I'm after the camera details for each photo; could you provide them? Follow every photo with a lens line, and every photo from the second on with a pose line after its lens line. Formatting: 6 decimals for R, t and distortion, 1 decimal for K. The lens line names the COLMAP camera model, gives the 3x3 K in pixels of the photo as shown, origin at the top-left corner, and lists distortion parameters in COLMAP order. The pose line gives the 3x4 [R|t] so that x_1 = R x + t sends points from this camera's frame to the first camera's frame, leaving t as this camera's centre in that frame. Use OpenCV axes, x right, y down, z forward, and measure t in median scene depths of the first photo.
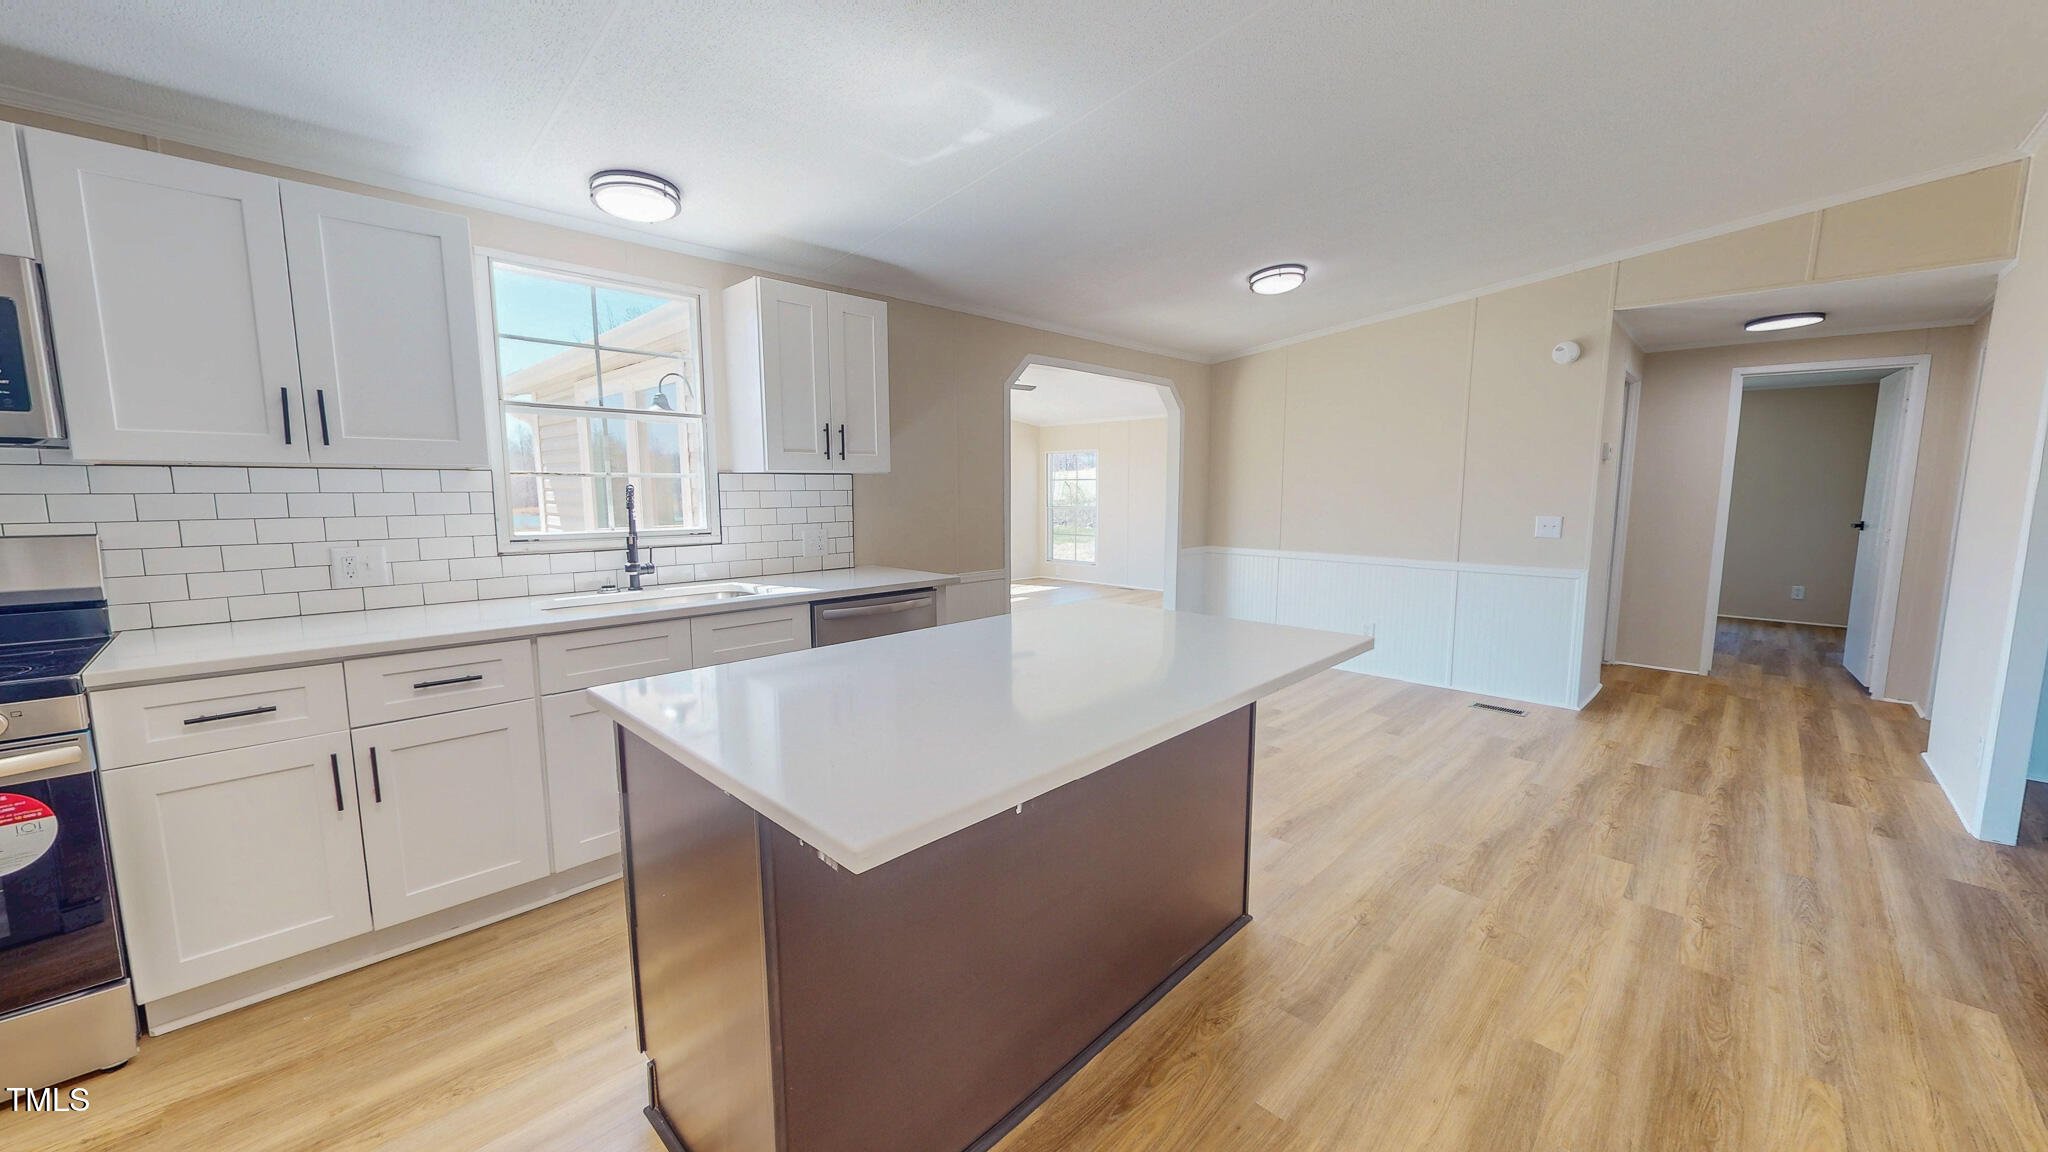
lens RADIAL K [[749.7, 0, 1023.8], [0, 749.7, 580.0], [0, 0, 1]] dist [-0.000157, 0.000021]
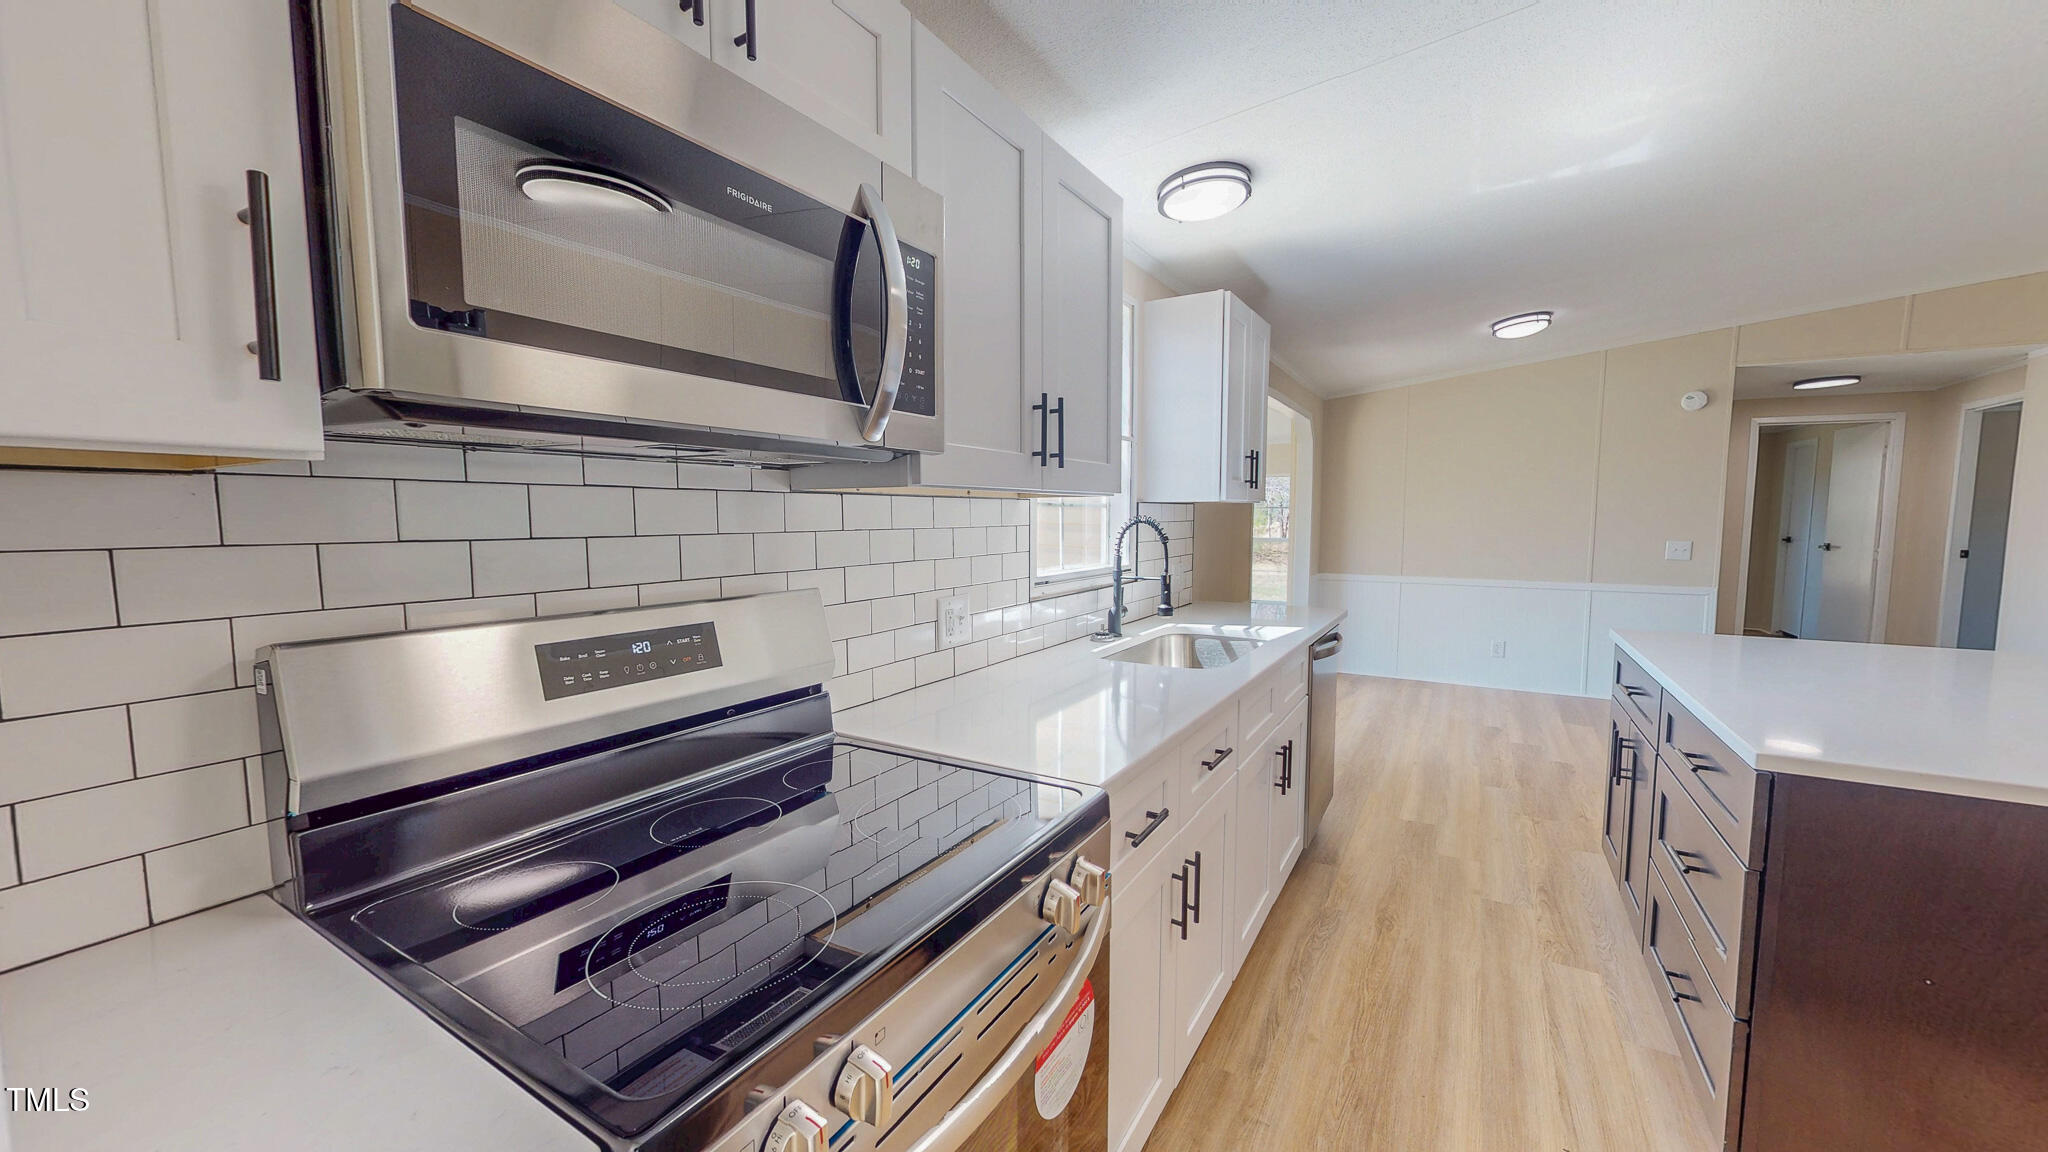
lens RADIAL K [[749.7, 0, 1023.8], [0, 749.7, 580.0], [0, 0, 1]] dist [-0.000157, 0.000021]
pose [[0.972491, -0.021644, 0.231932, -0.643326], [0.030270, 0.998973, -0.033701, -0.020748], [-0.230964, 0.039795, 0.972148, 0.140030]]
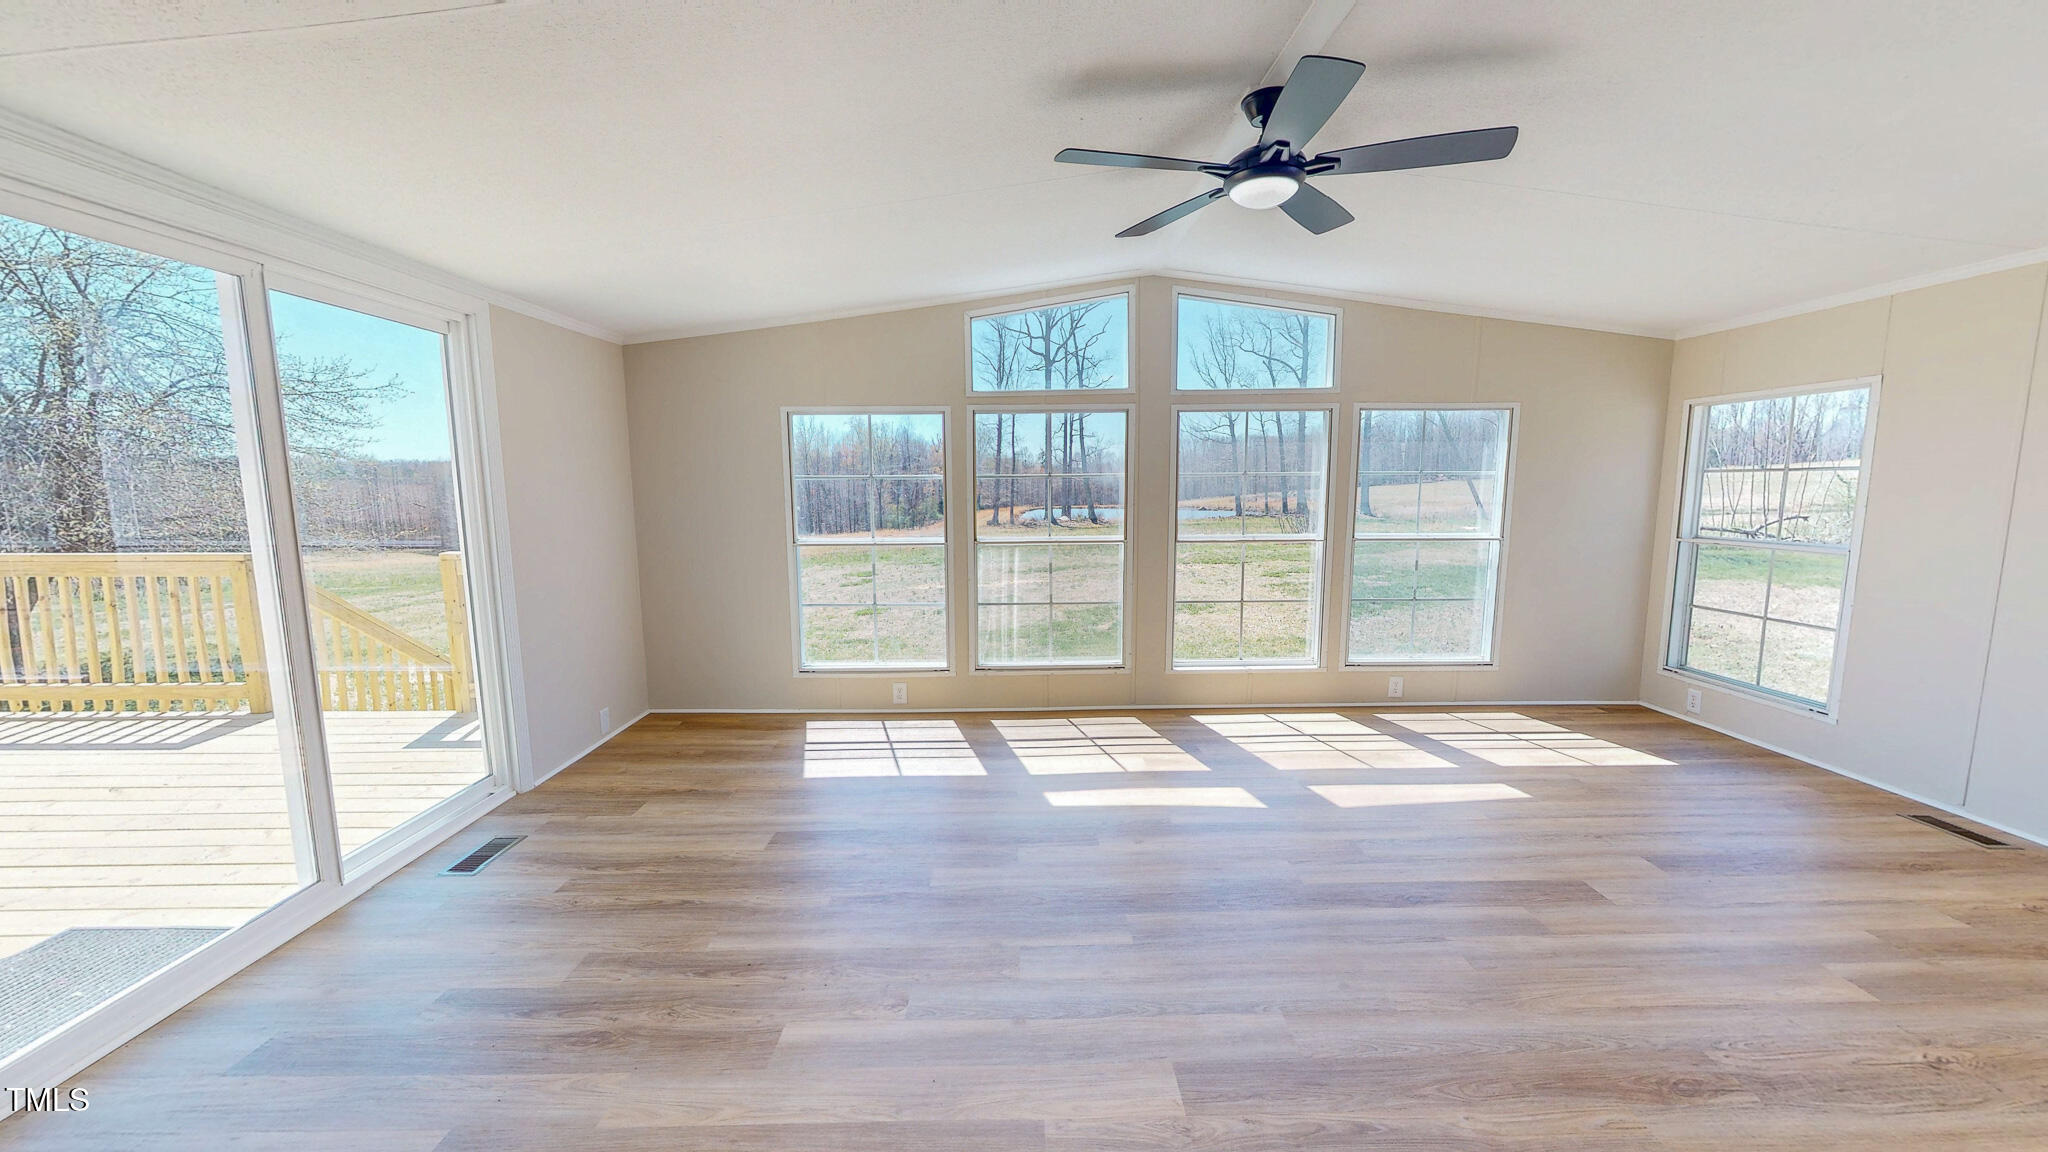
lens RADIAL K [[764.1, 0, 1021.7], [0, 764.1, 597.0], [0, 0, 1]] dist [-0.000766, -0.000047]
pose [[0.706933, 0.089400, -0.701608, 0.198076], [-0.085897, 0.995489, 0.040297, -0.145553], [0.702045, 0.031779, 0.711423, 1.294300]]
